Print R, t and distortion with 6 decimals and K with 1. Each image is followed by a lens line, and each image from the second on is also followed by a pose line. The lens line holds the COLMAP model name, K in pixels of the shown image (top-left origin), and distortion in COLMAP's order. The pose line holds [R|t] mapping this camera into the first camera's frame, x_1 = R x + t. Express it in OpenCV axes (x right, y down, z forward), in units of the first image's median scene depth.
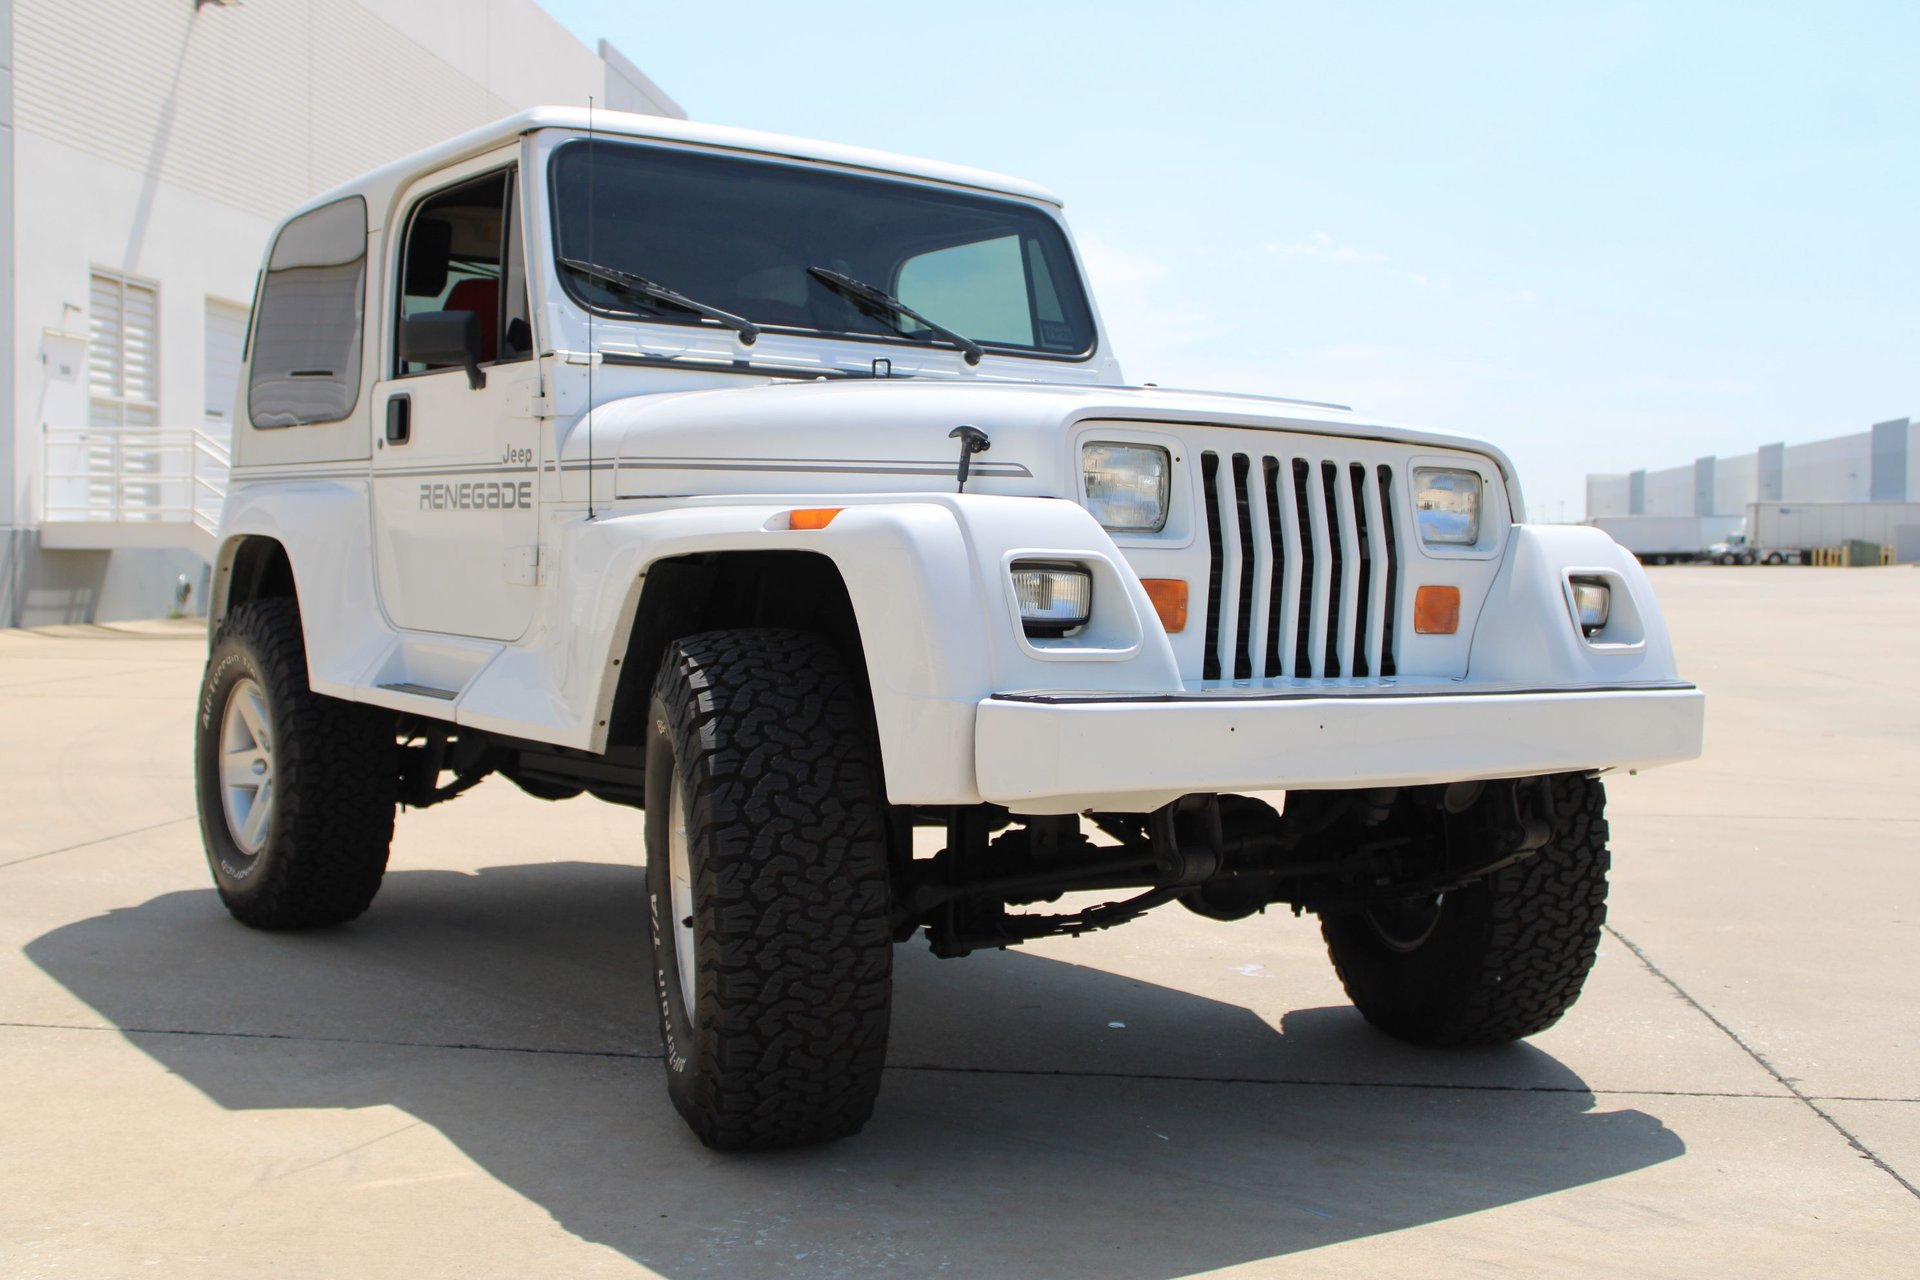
lens RADIAL K [[2106.8, 0, 951.7], [0, 2106.8, 653.7], [0, 0, 1]] dist [-0.097804, 0.113217]
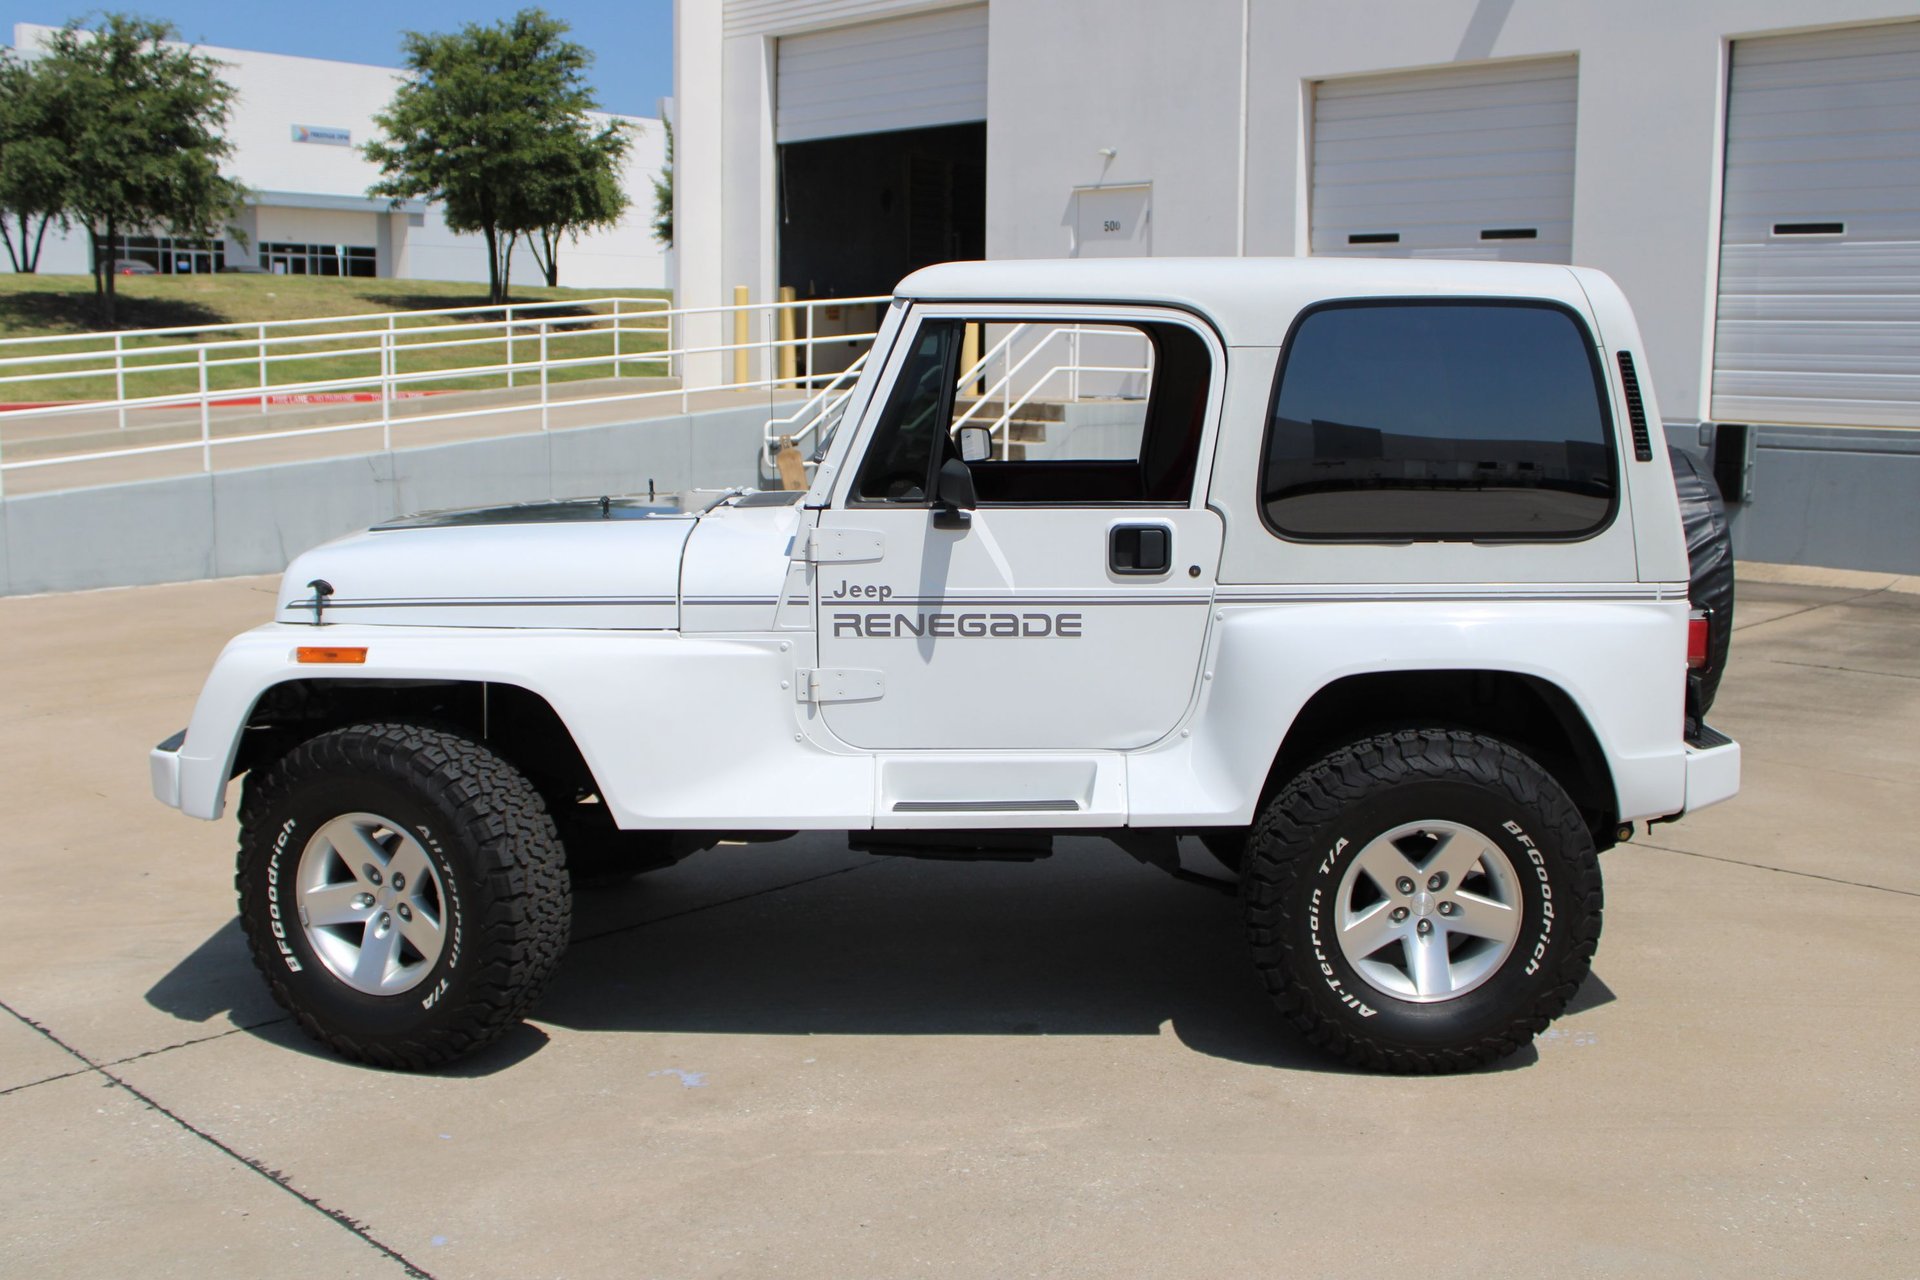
lens RADIAL K [[2106.8, 0, 951.7], [0, 2106.8, 653.7], [0, 0, 1]] dist [-0.097804, 0.113217]
pose [[-0.631243, 0.104398, -0.768527, 0.940175], [-0.049174, 0.983518, 0.173993, -0.266753], [0.774025, 0.147623, -0.615705, 1.960686]]
